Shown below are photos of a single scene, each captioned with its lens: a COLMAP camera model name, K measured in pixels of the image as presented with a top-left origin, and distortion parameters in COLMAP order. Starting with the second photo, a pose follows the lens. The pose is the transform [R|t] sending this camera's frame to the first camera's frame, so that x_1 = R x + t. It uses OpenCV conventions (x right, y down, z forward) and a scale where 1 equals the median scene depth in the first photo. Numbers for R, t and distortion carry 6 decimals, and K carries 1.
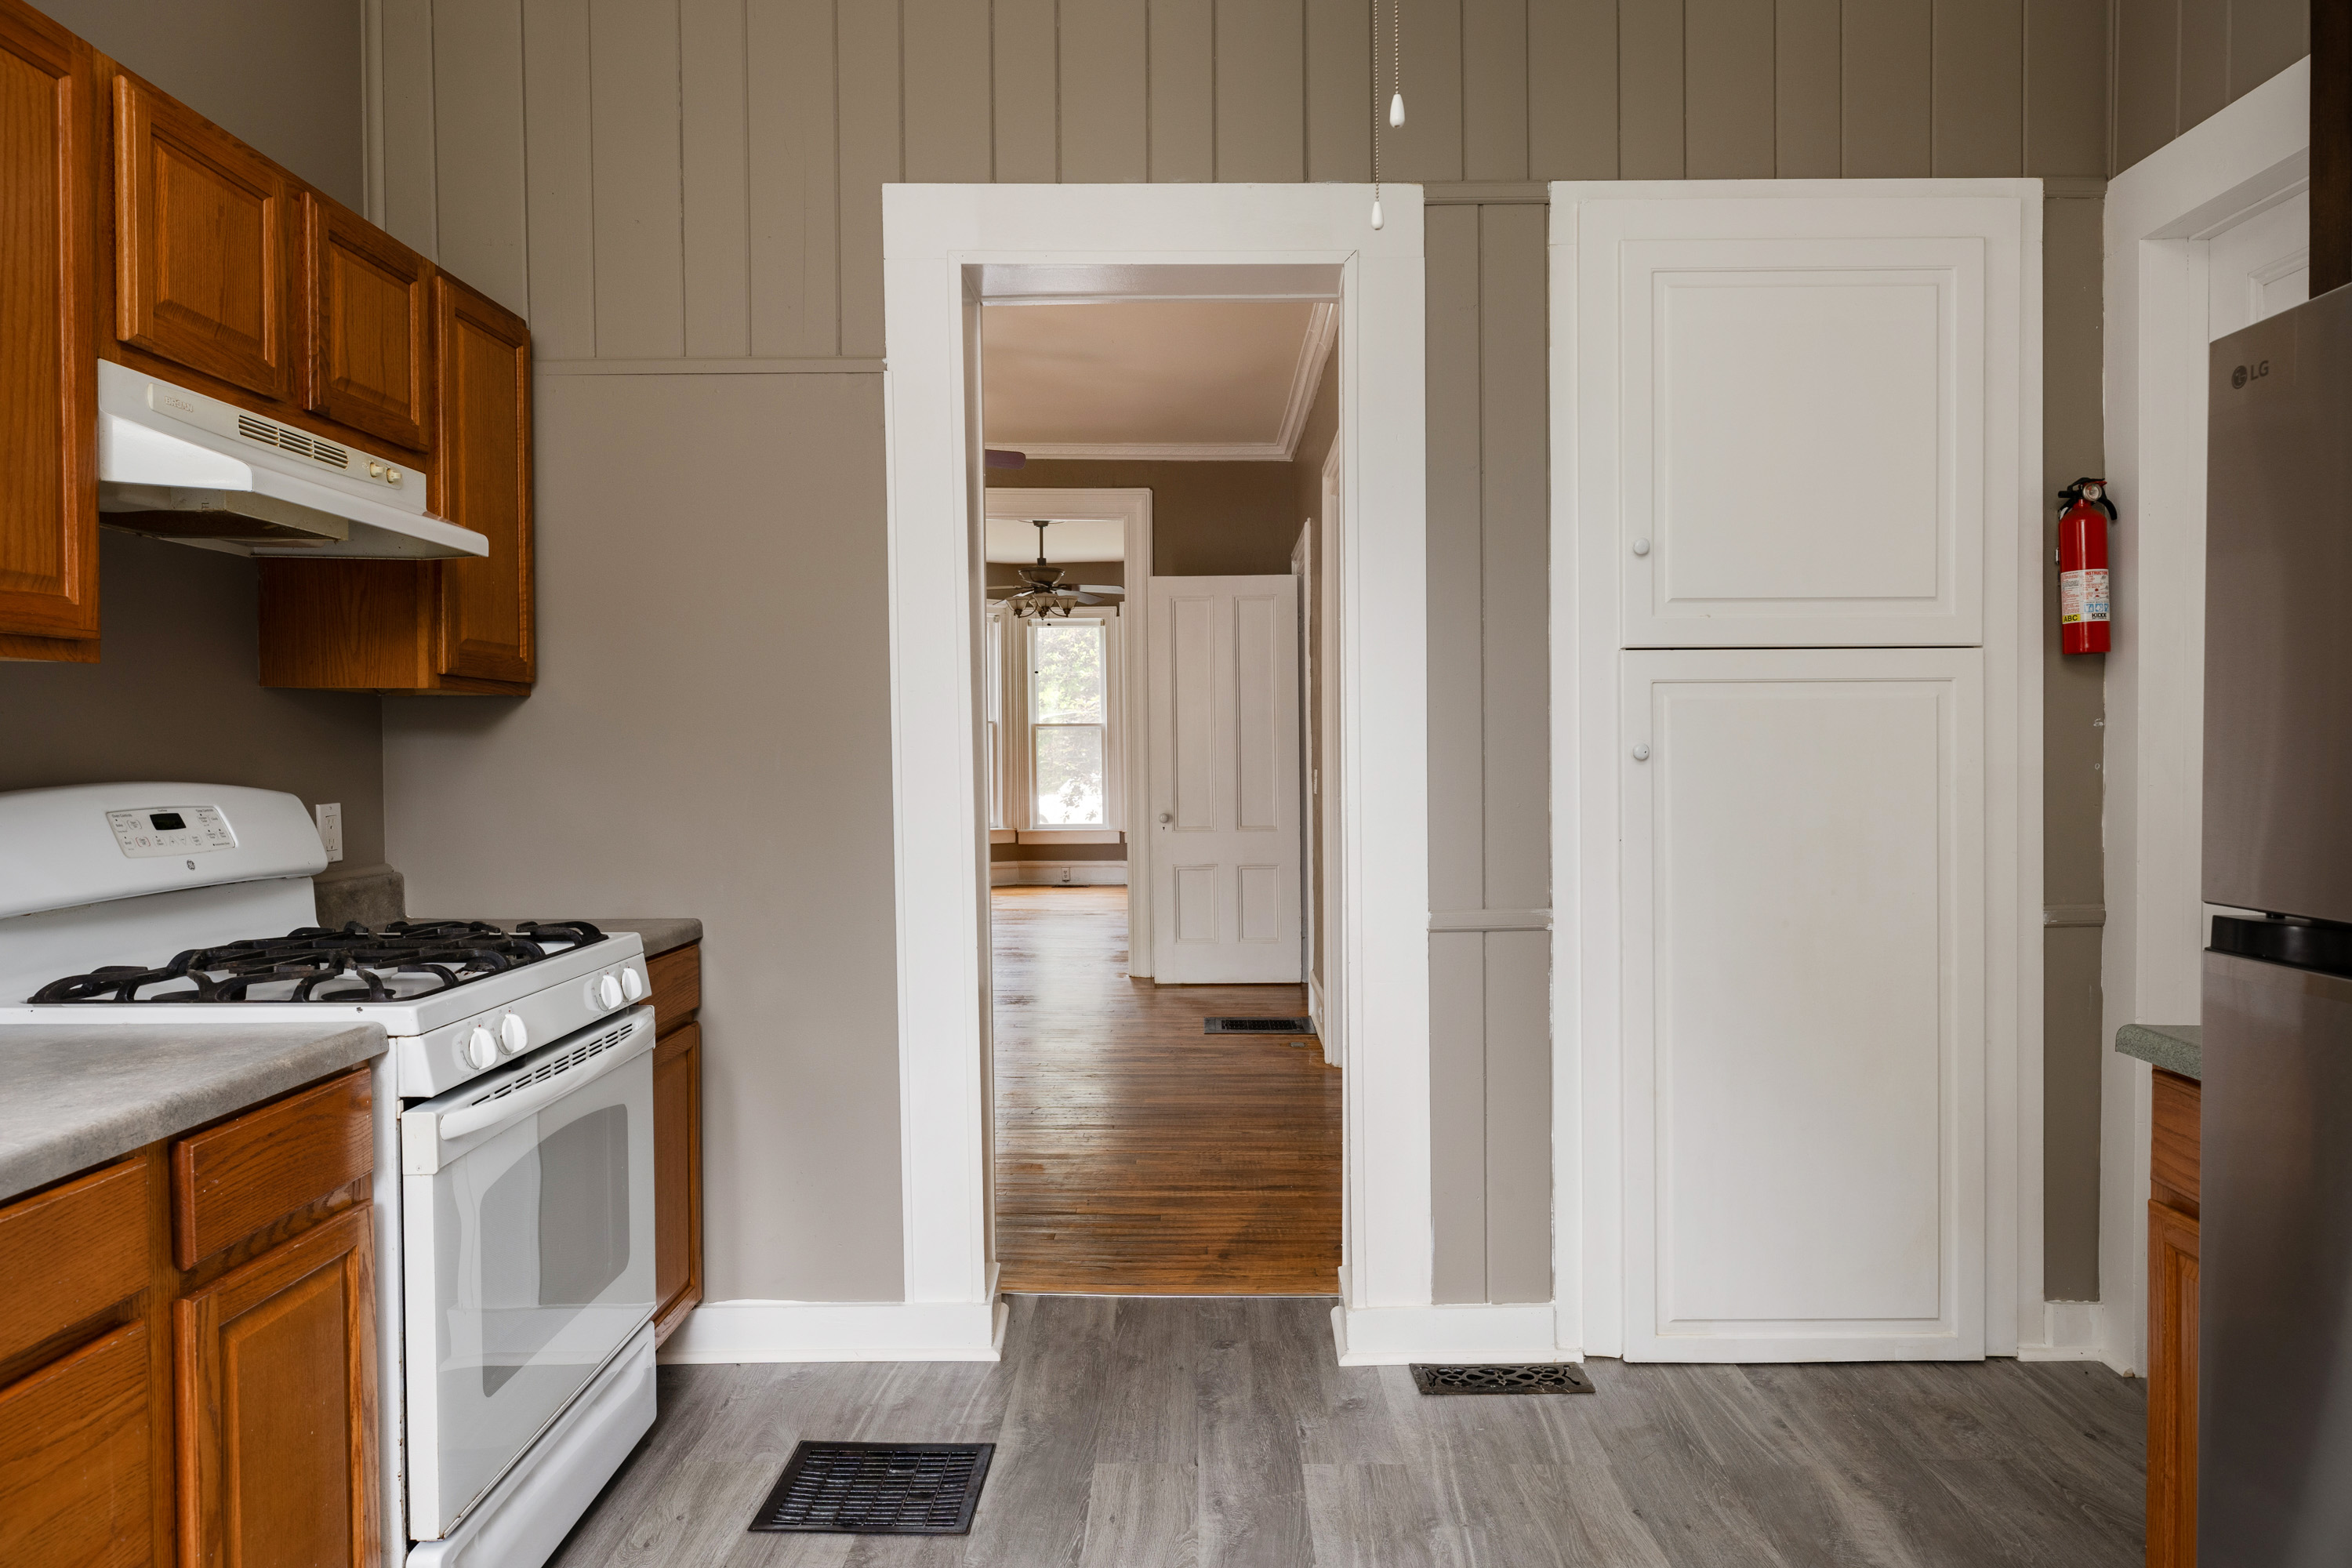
lens RADIAL K [[1430.5, 0, 1176.0], [0, 1430.5, 784.0], [0, 0, 1]] dist [0.007715, -0.000157]
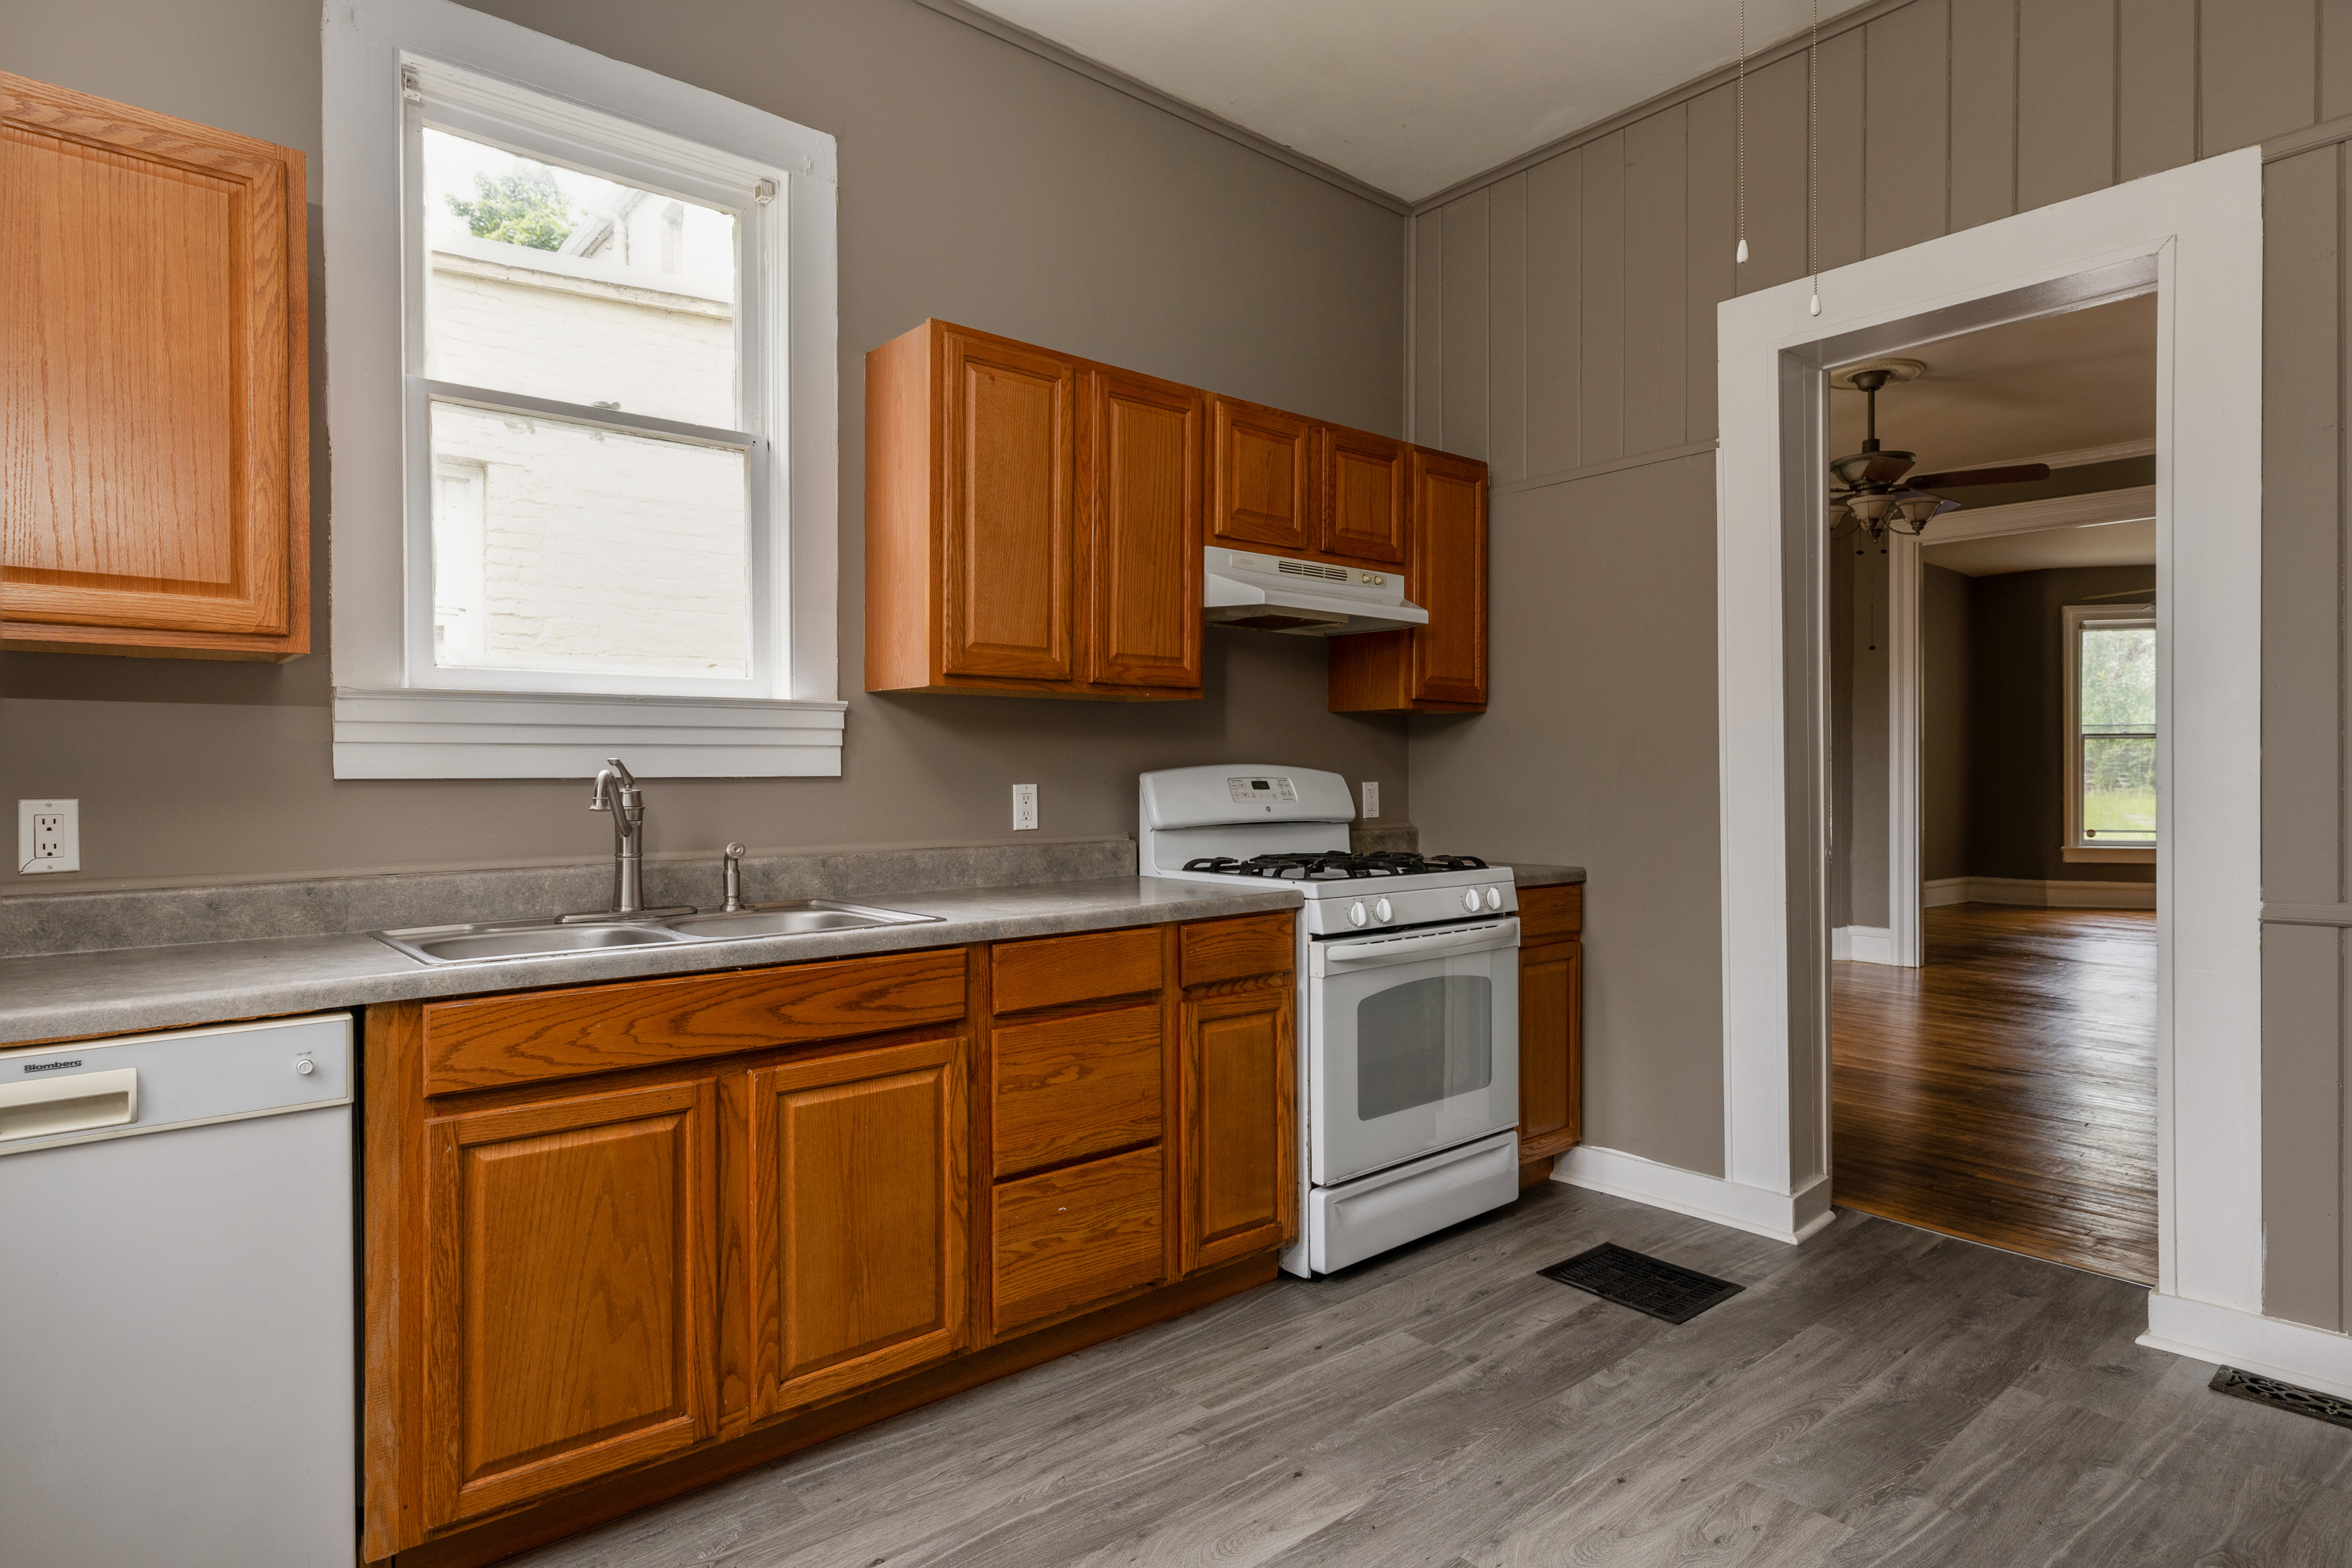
lens RADIAL K [[1227.8, 0, 1176.0], [0, 1227.8, 784.0], [0, 0, 1]] dist [-0.000665, 0.000410]
pose [[0.652789, 0.005531, -0.757520, 0.380049], [-0.016304, 0.999844, -0.006749, 0.033673], [0.757365, 0.016756, 0.652777, -0.098369]]
